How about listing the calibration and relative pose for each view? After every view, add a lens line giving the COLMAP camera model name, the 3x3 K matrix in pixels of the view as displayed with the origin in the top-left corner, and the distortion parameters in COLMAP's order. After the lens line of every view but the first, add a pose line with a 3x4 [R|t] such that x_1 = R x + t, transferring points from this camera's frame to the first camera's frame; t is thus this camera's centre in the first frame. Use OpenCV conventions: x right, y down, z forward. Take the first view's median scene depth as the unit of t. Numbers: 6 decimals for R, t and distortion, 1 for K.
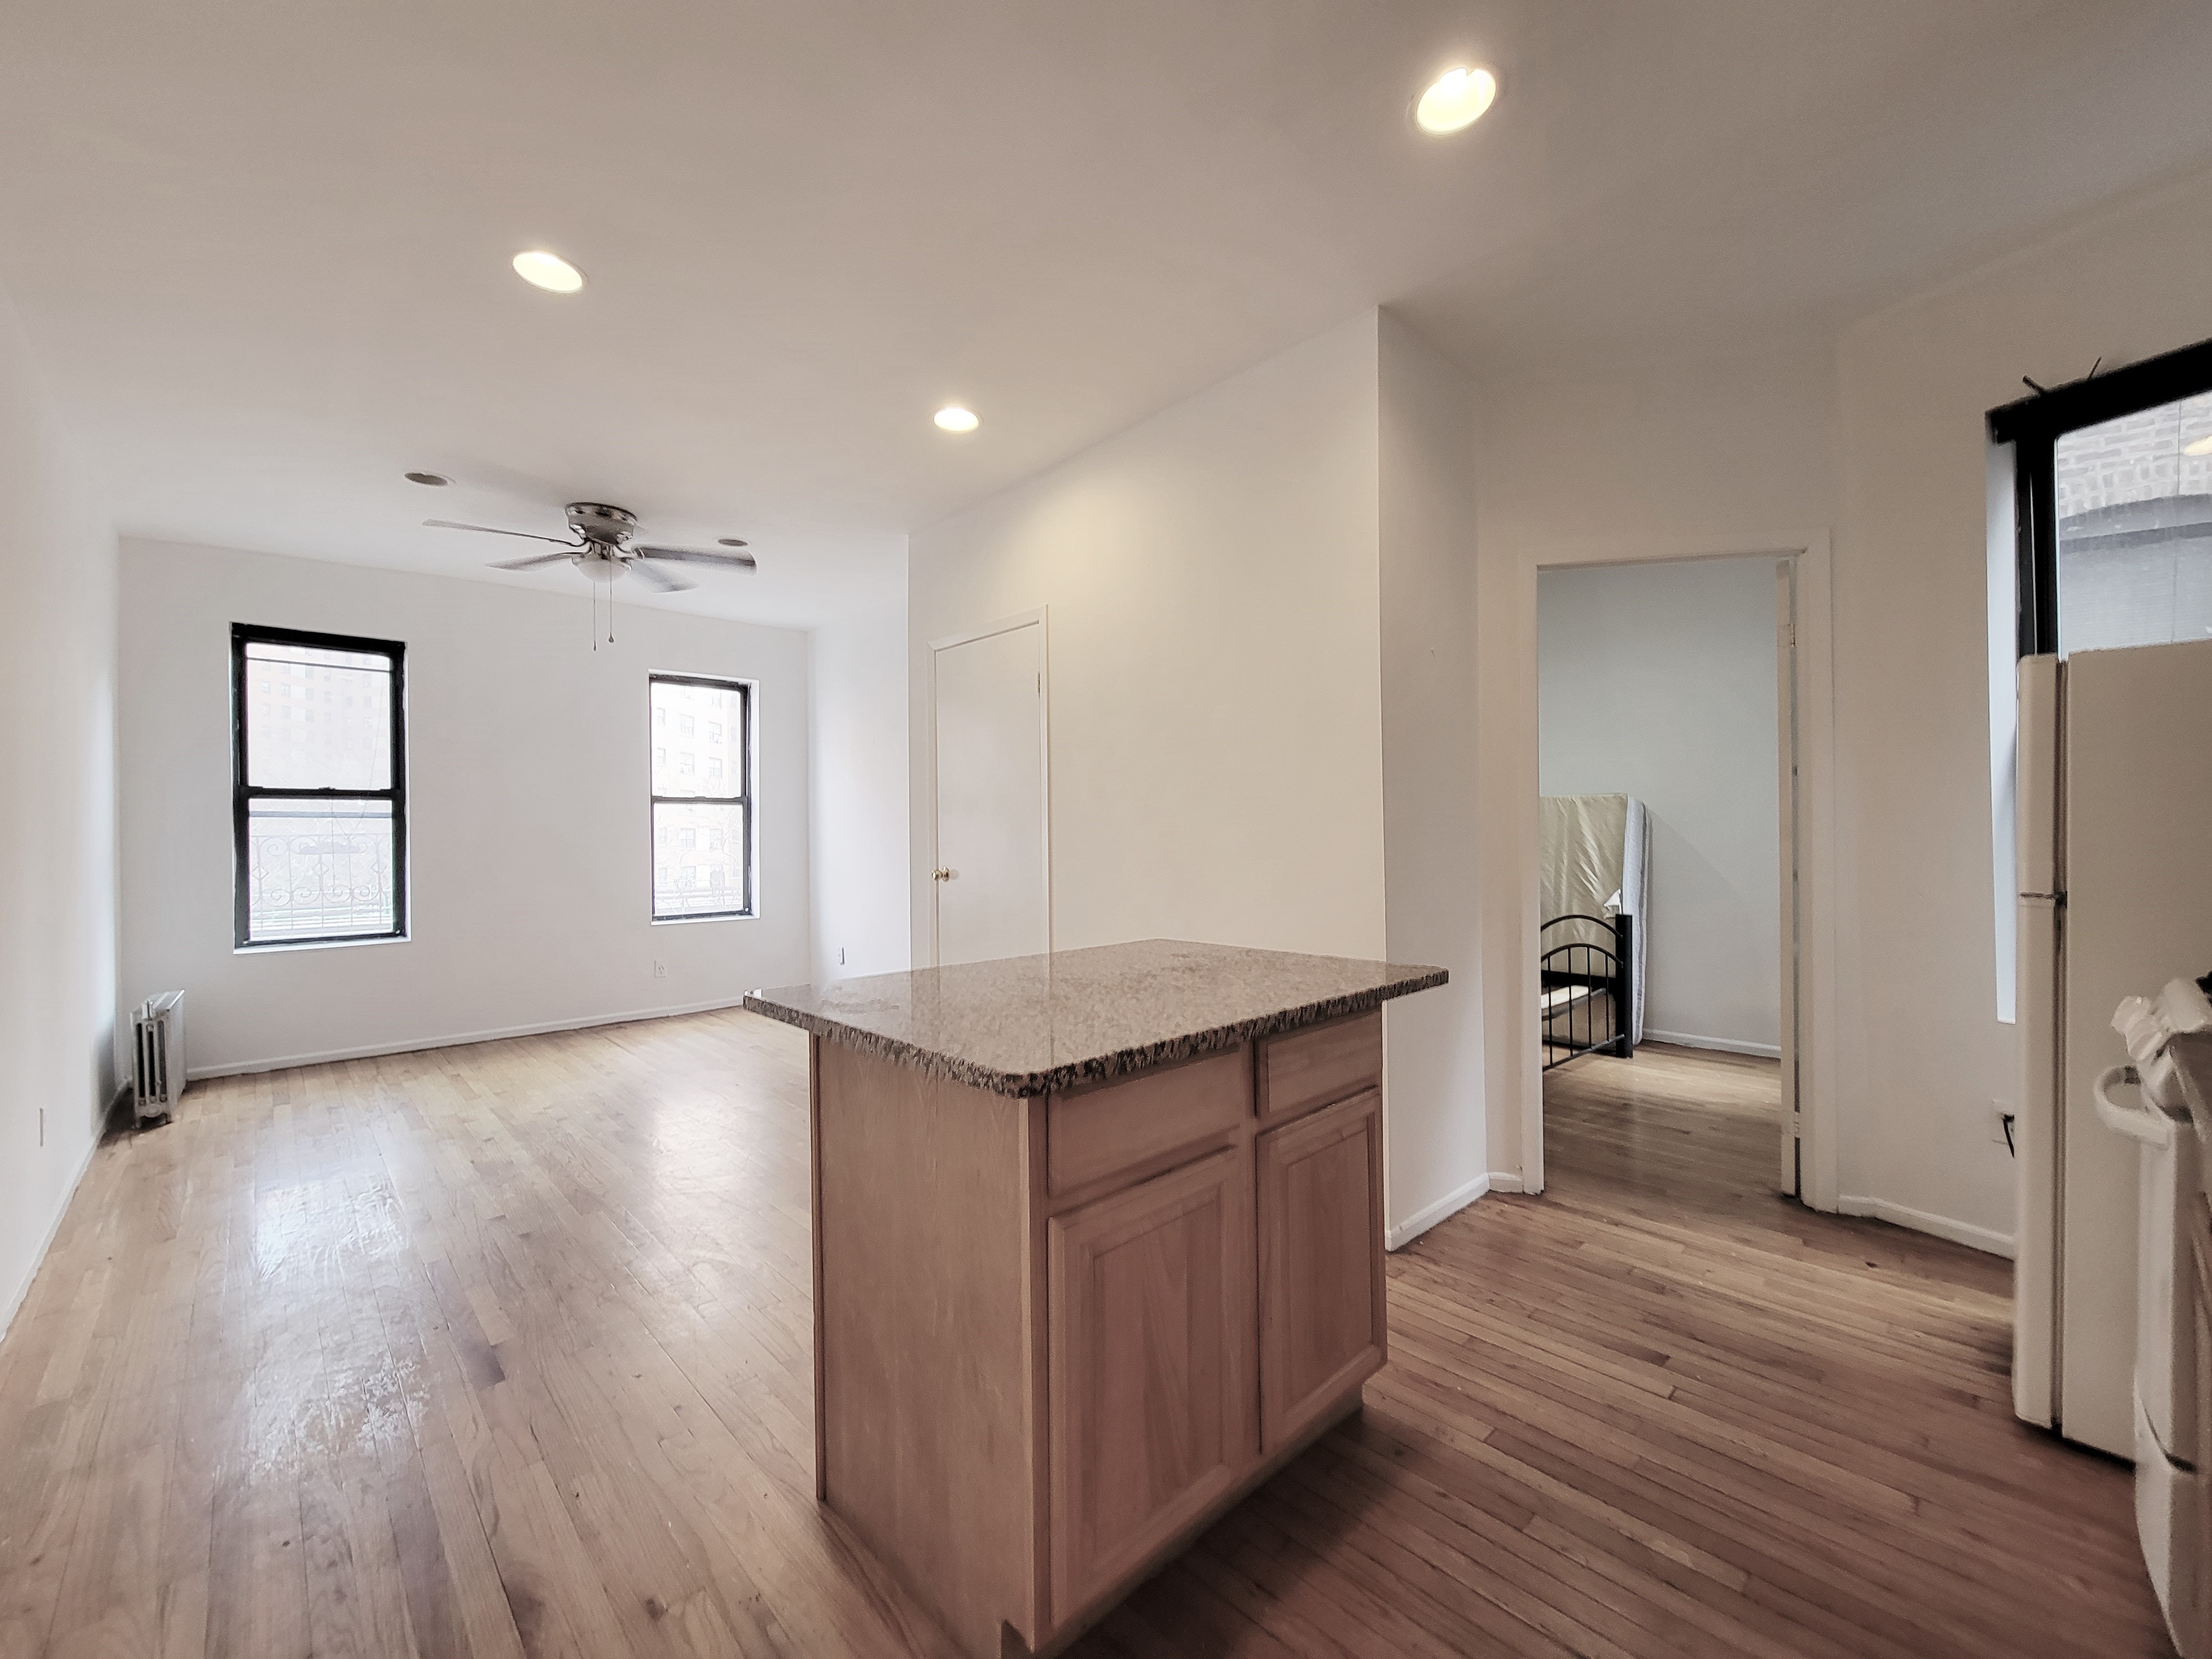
lens RADIAL K [[897.7, 0, 1114.0], [0, 897.7, 828.1], [0, 0, 1]] dist [0.001644, -0.000467]
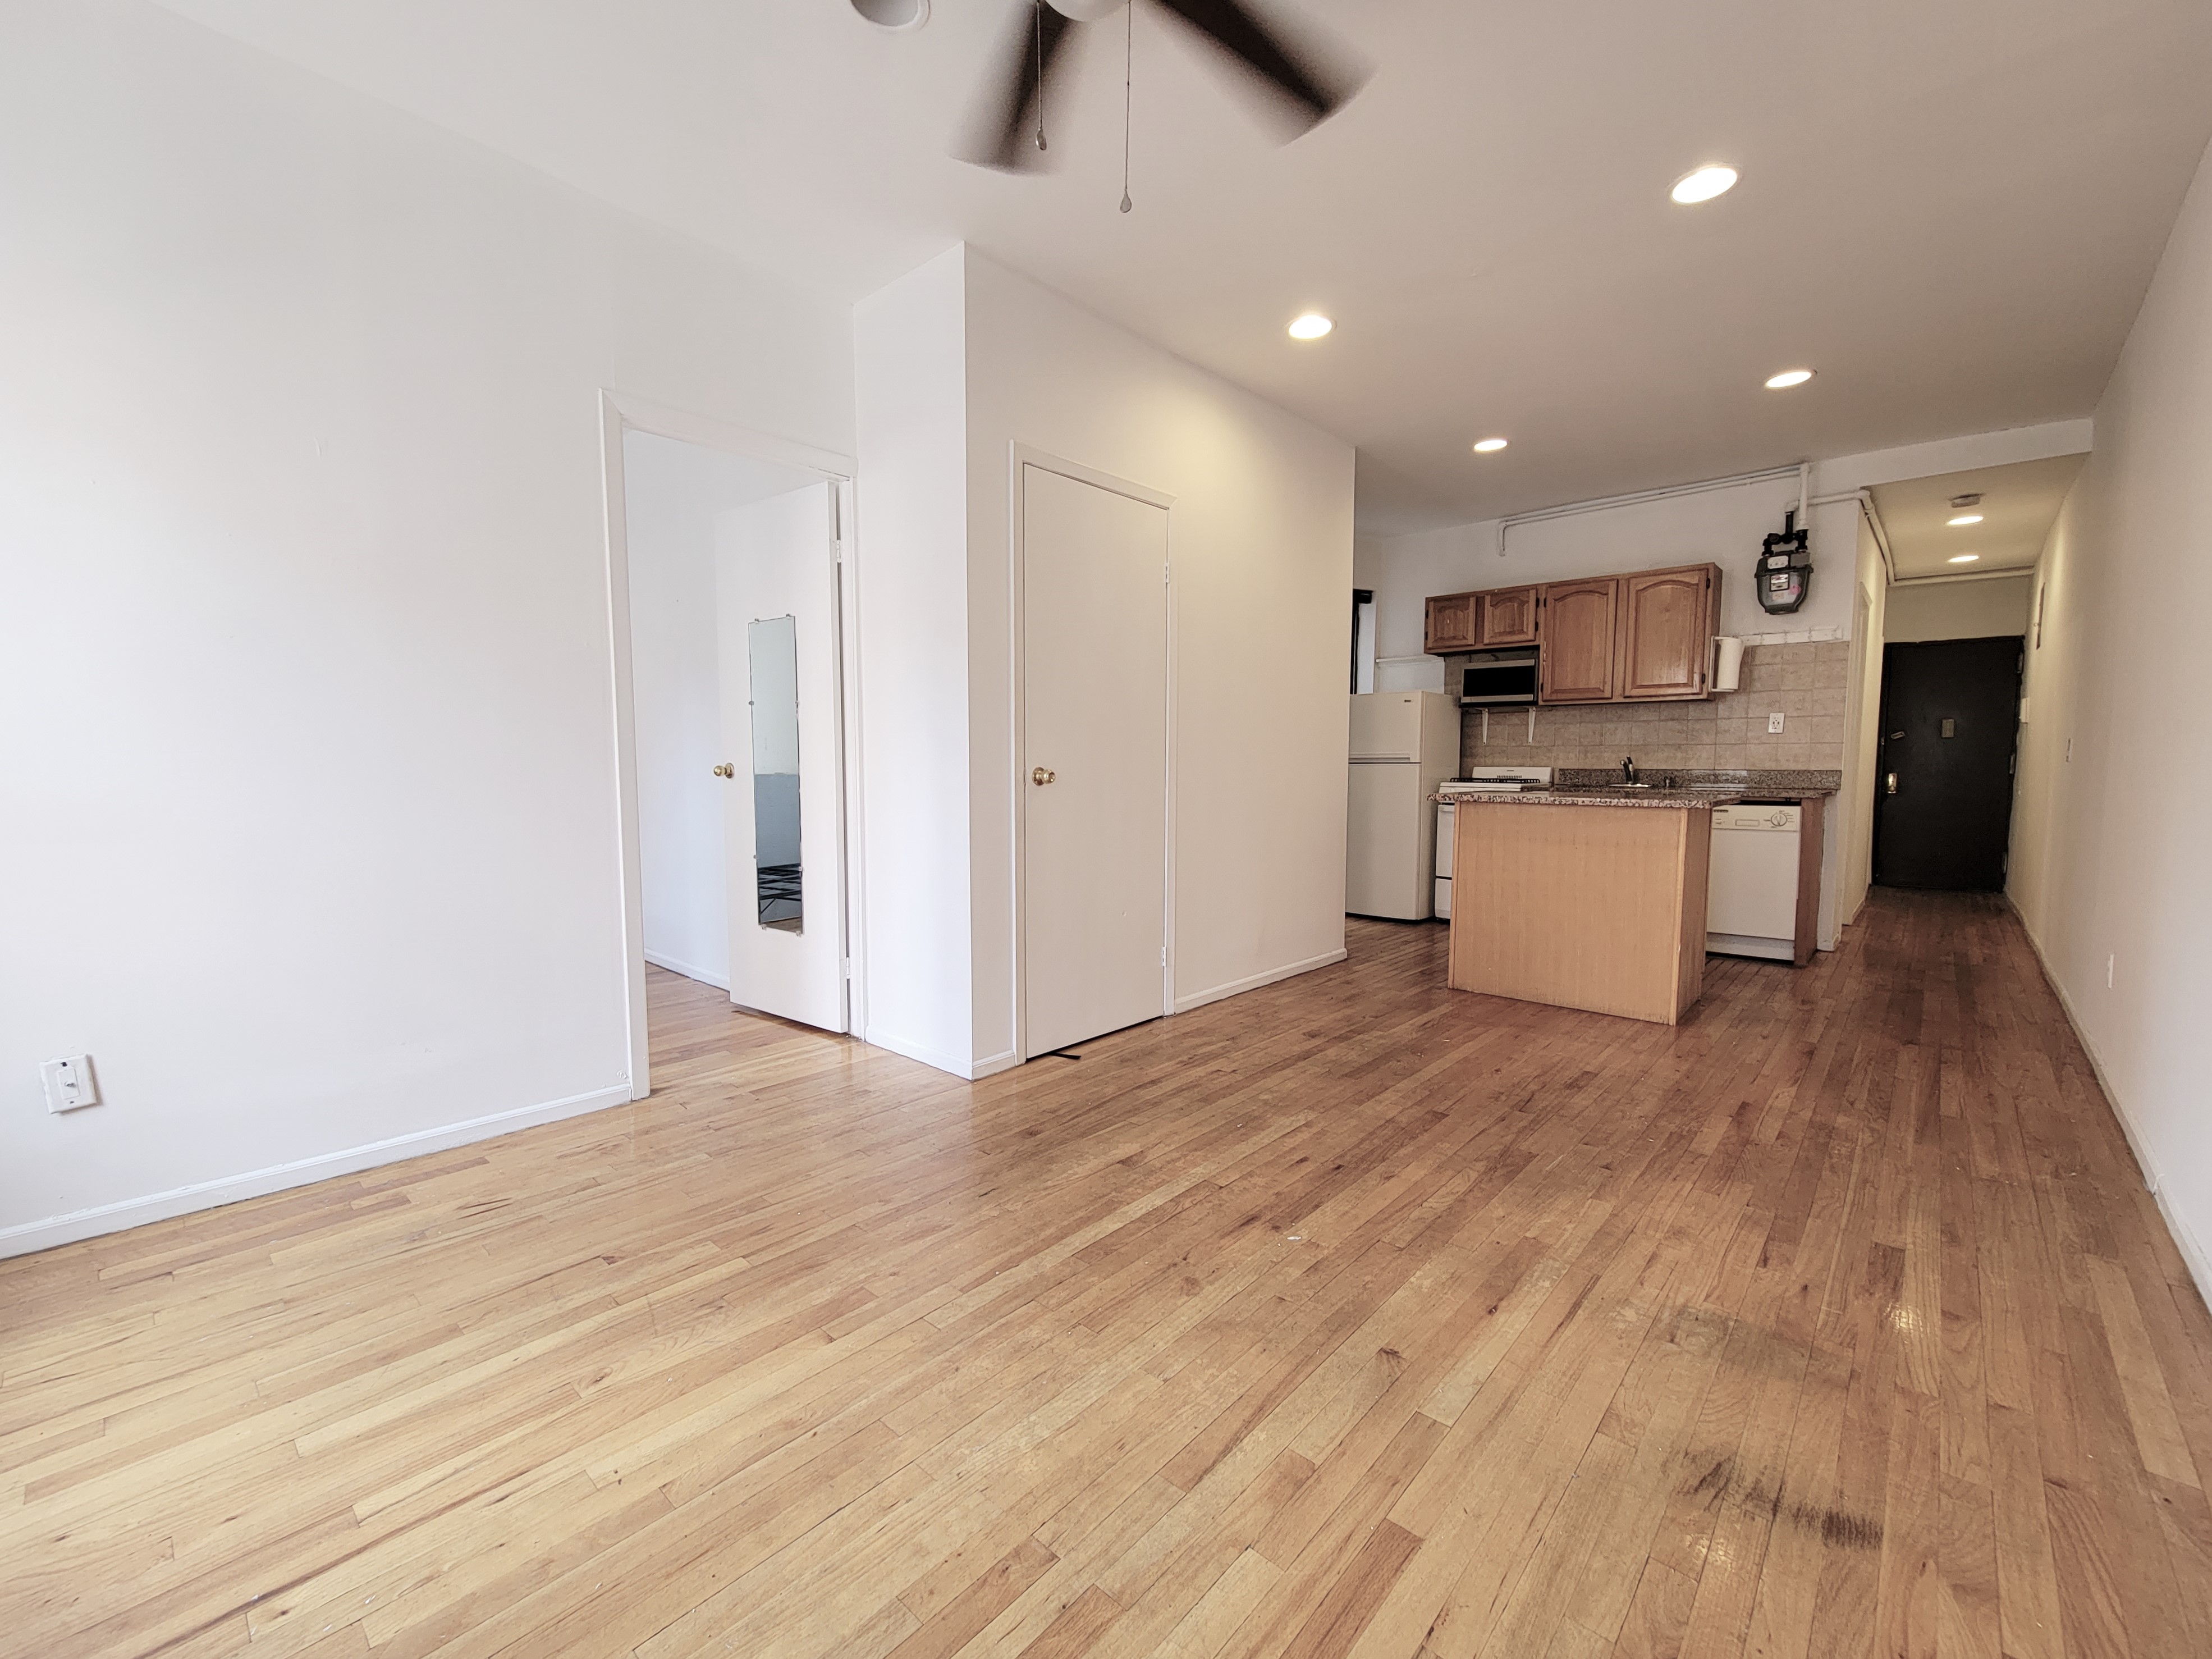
lens RADIAL K [[921.1, 0, 1106.0], [0, 921.1, 829.5], [0, 0, 1]] dist [0.000210, -0.000278]
pose [[-0.071679, -0.061270, 0.995544, -1.179433], [-0.002824, 0.998120, 0.061225, 0.060566], [-0.997424, 0.001578, -0.071717, 1.227493]]
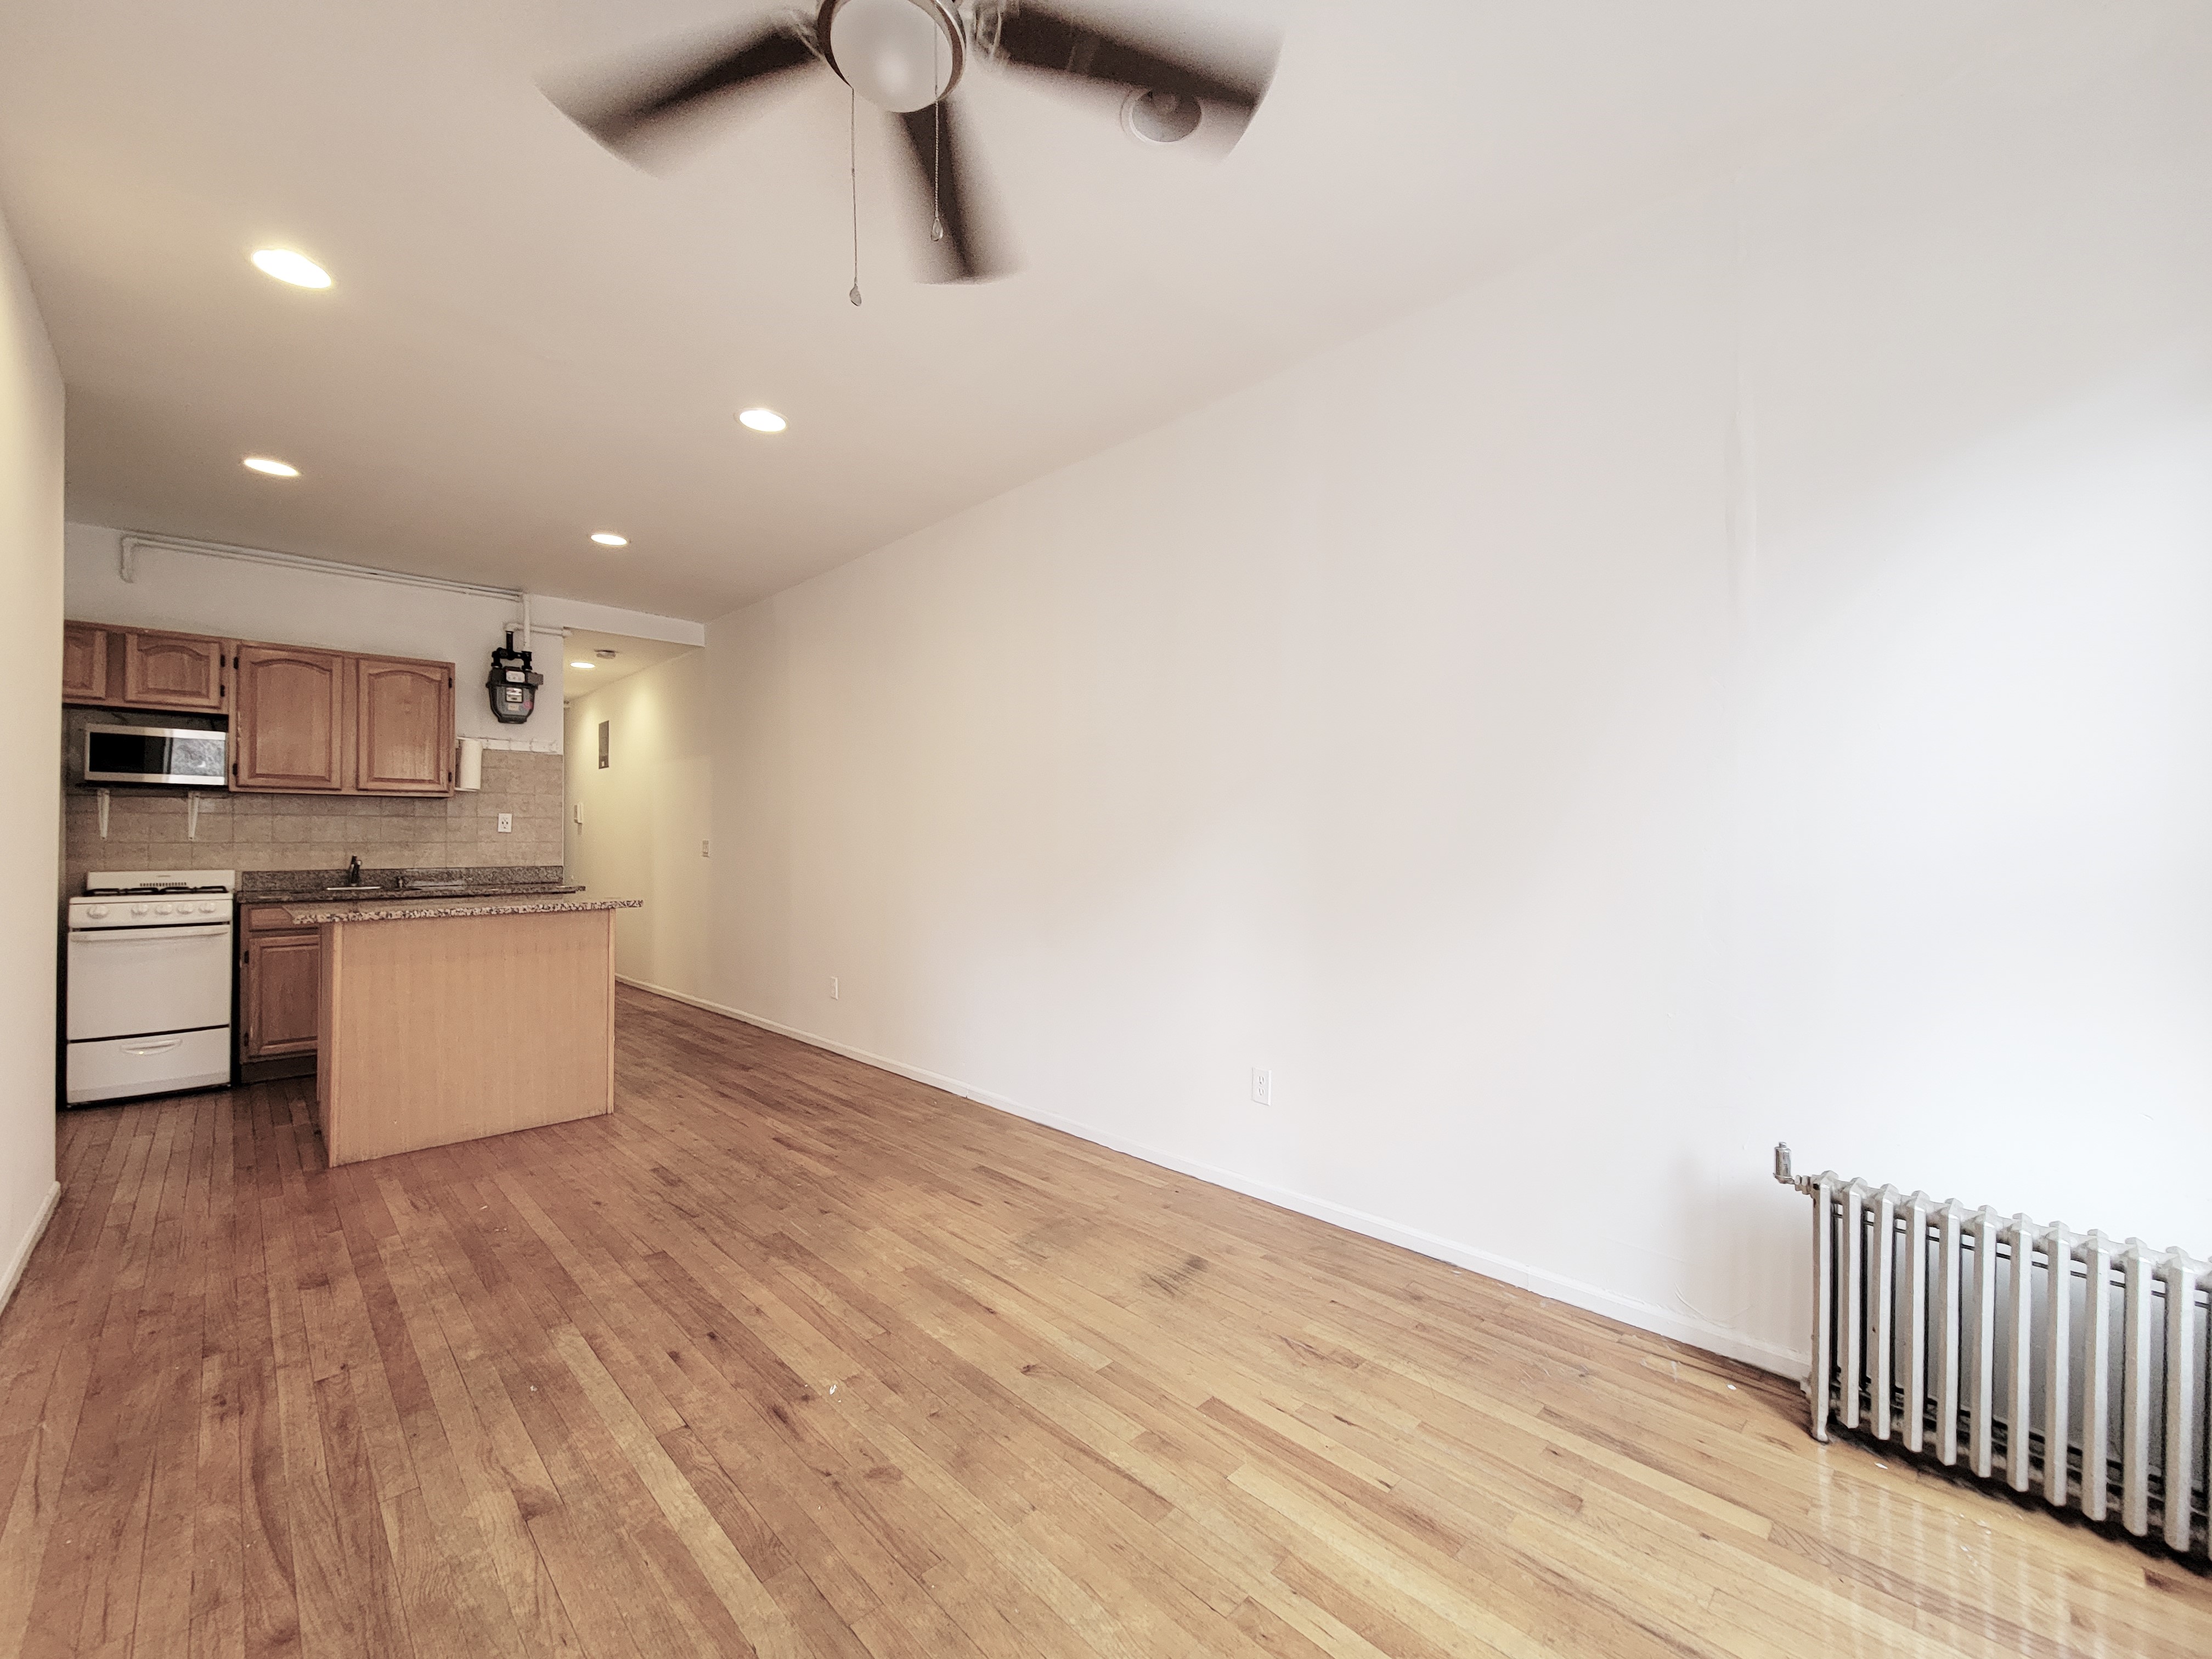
lens RADIAL K [[897.7, 0, 1114.0], [0, 897.7, 828.1], [0, 0, 1]] dist [0.001644, -0.000467]
pose [[-0.999789, 0.015044, -0.014004, -0.779876], [0.015287, 0.999731, -0.017448, 0.027758], [0.013738, -0.017658, -0.999750, 1.626084]]
